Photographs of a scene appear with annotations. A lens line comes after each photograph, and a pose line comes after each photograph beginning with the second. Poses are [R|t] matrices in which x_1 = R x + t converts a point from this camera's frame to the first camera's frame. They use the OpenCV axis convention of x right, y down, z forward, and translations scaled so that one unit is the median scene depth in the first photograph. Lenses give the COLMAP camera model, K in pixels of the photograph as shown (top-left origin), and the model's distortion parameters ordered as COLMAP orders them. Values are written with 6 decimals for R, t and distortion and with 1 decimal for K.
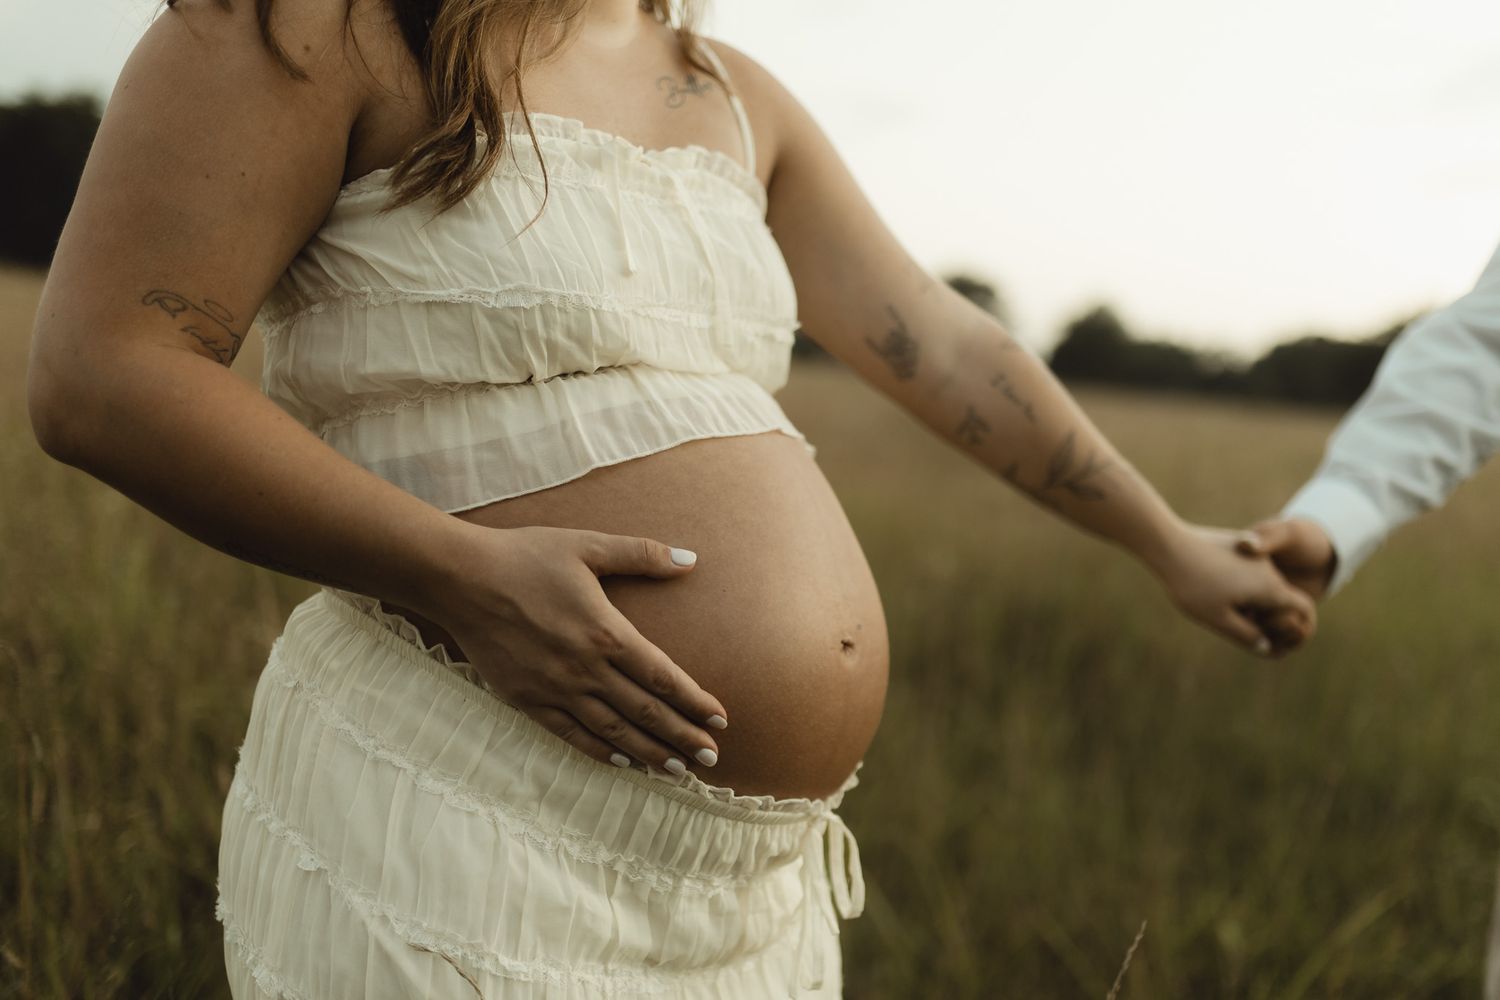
lens RADIAL K [[1509.7, 0, 750.0], [0, 1509.7, 500.0], [0, 0, 1]] dist [-0.001232, 0.001926]
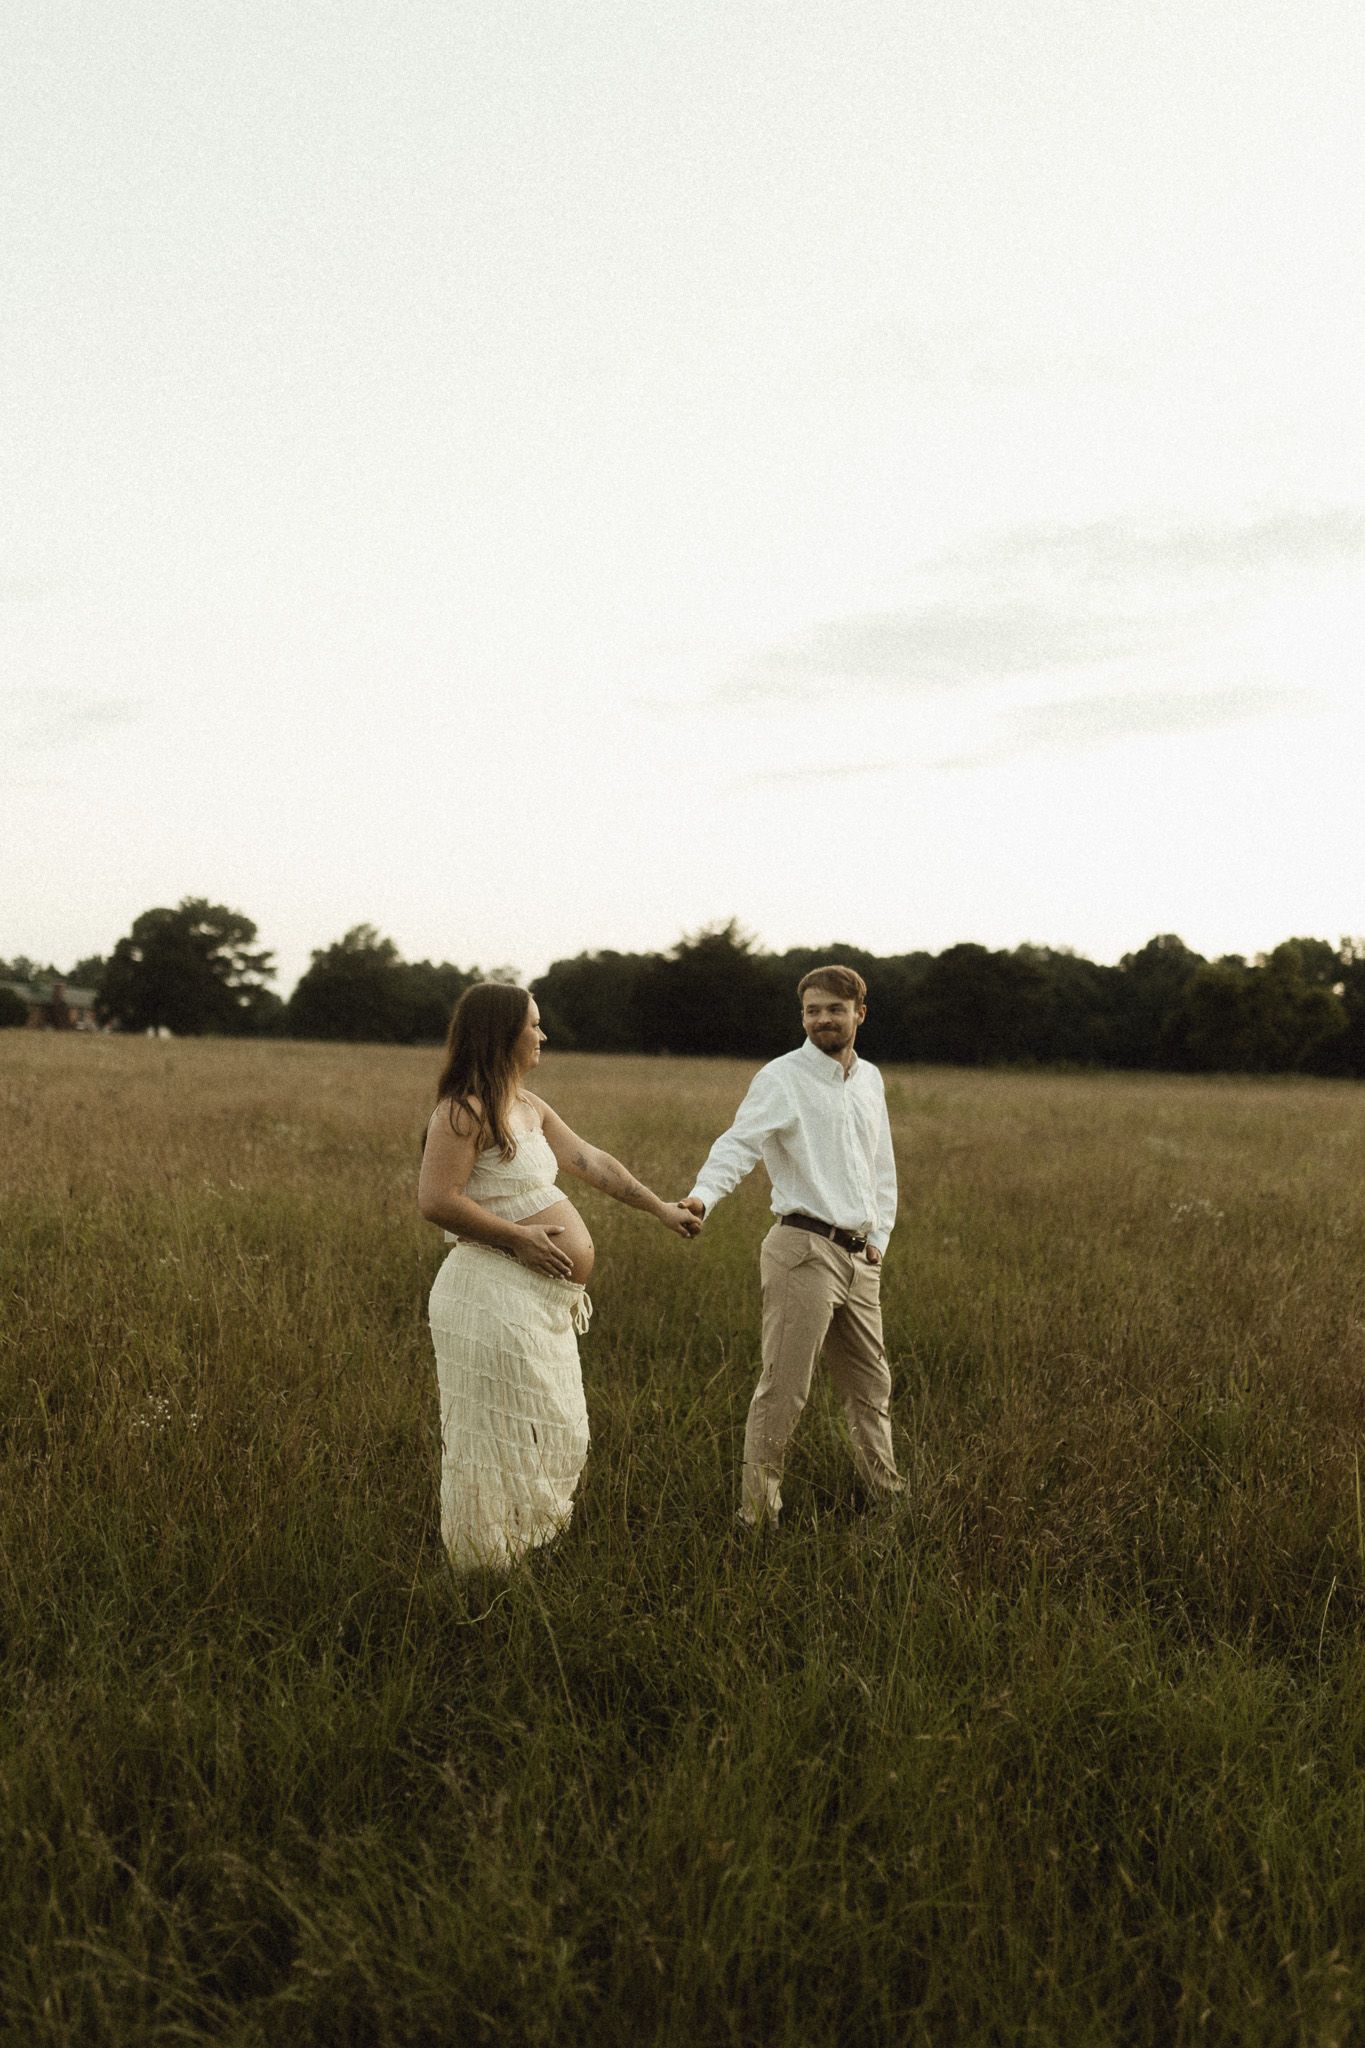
lens RADIAL K [[2061.2, 0, 682.5], [0, 2061.2, 1024.0], [0, 0, 1]] dist [-0.001232, 0.001926]
pose [[0.946606, -0.083926, 0.311276, -1.406423], [0.095335, 0.995211, -0.021592, -0.359643], [-0.307973, 0.050115, 0.950074, -4.471502]]
